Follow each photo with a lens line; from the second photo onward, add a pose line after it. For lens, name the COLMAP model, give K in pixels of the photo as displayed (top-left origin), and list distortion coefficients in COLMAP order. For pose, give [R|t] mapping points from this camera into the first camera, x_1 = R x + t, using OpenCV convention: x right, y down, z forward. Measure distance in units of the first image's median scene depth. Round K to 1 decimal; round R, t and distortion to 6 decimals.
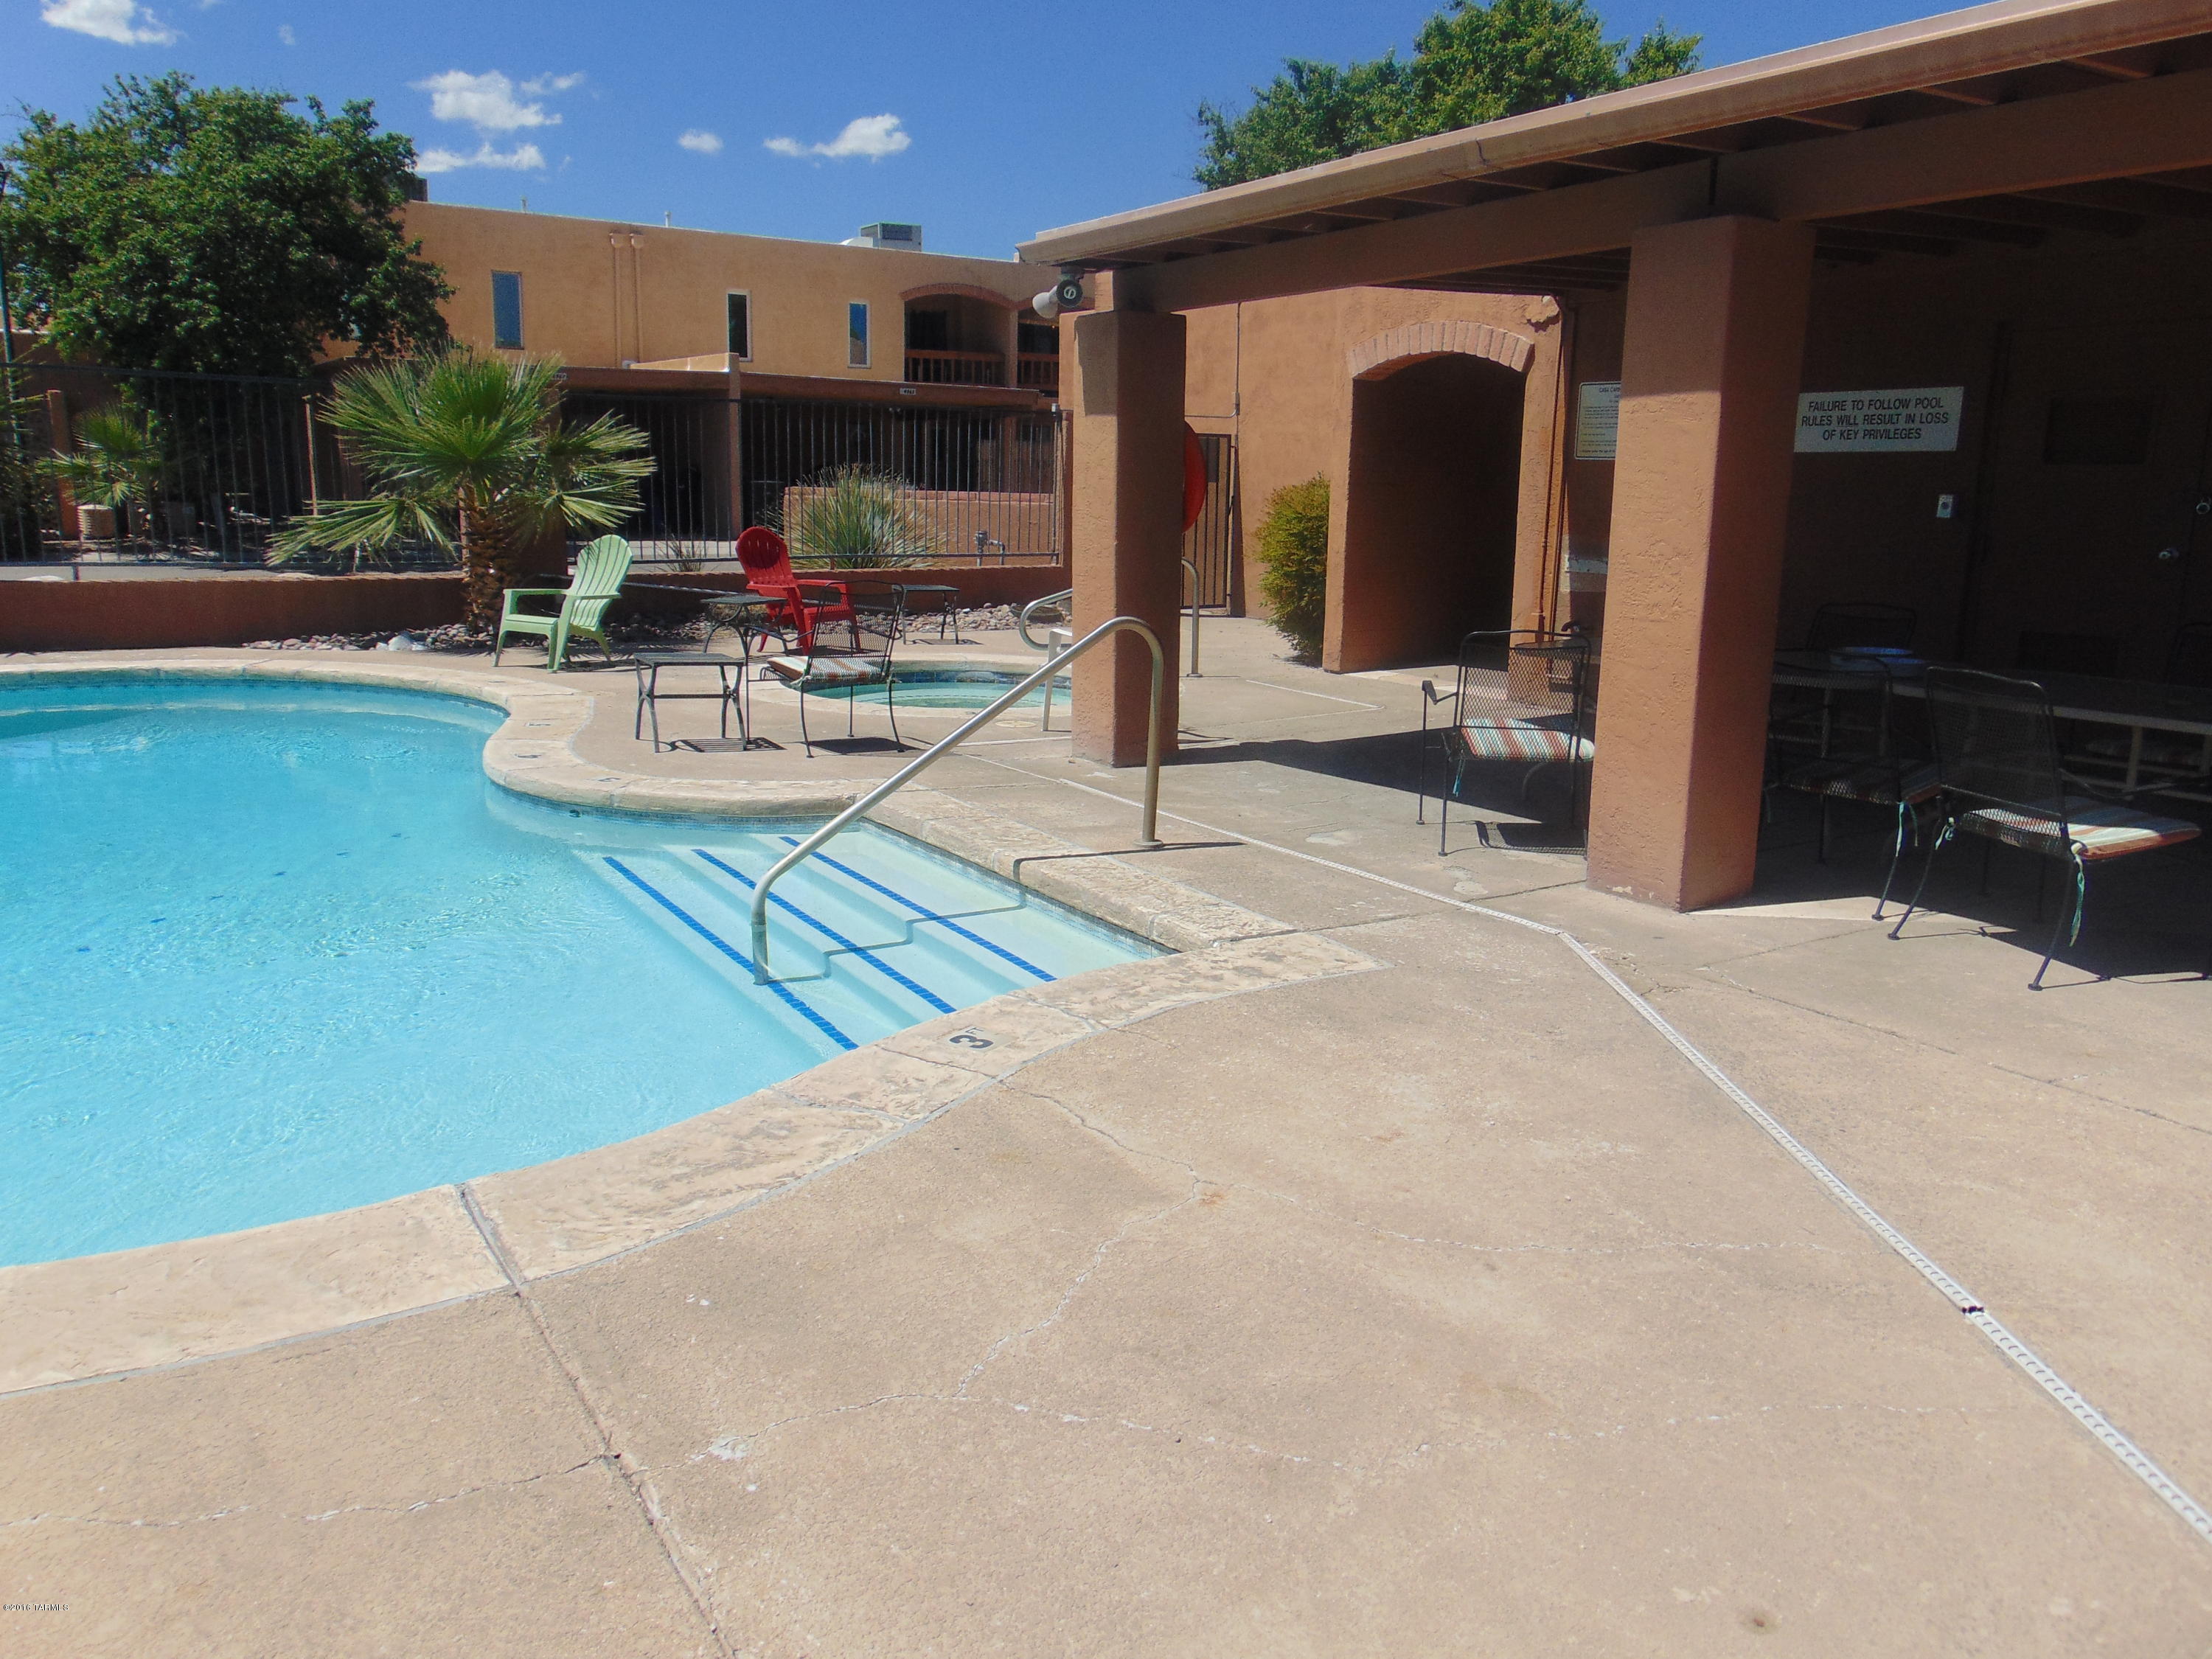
lens RADIAL K [[1662.0, 0, 1106.0], [0, 1662.0, 829.5], [0, 0, 1]] dist [-0.009189, 0.044575]
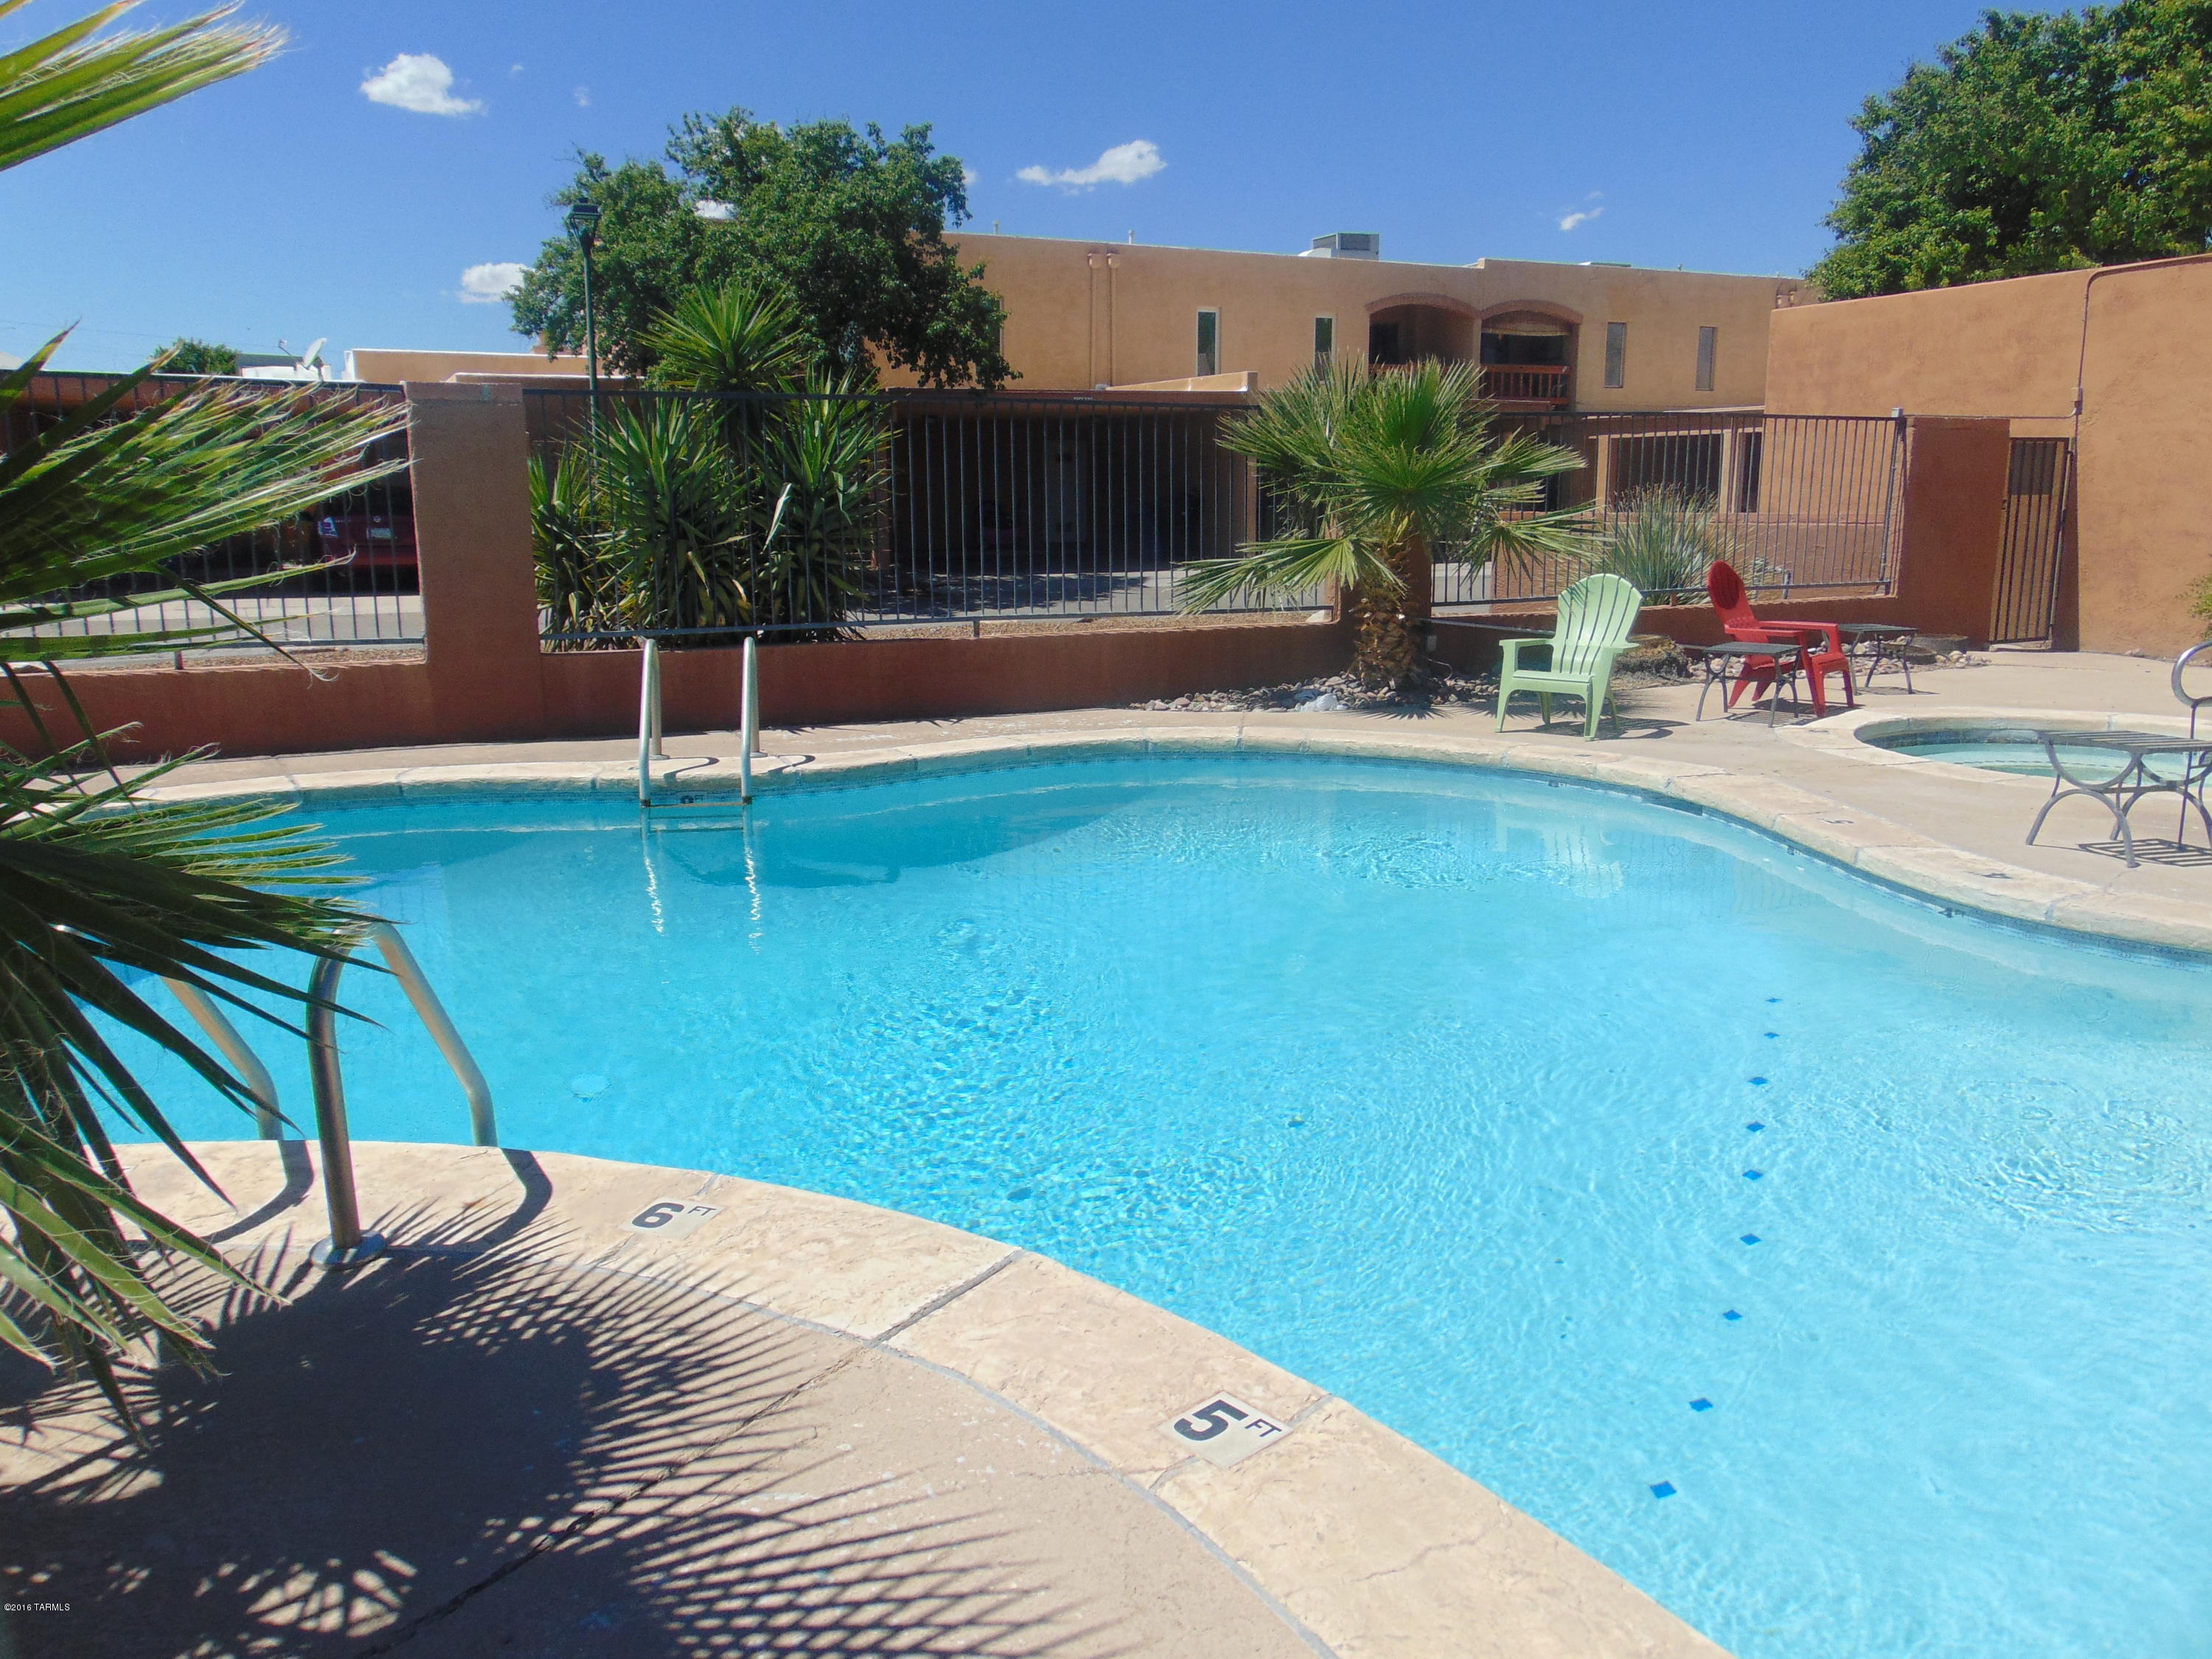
lens RADIAL K [[1663.9, 0, 1106.0], [0, 1663.9, 829.5], [0, 0, 1]] dist [-0.043237, 0.091310]
pose [[0.992243, 0.000149, -0.124311, -0.227764], [-0.001470, 0.999943, -0.010535, -0.019554], [0.124302, 0.010636, 0.992187, 0.068689]]
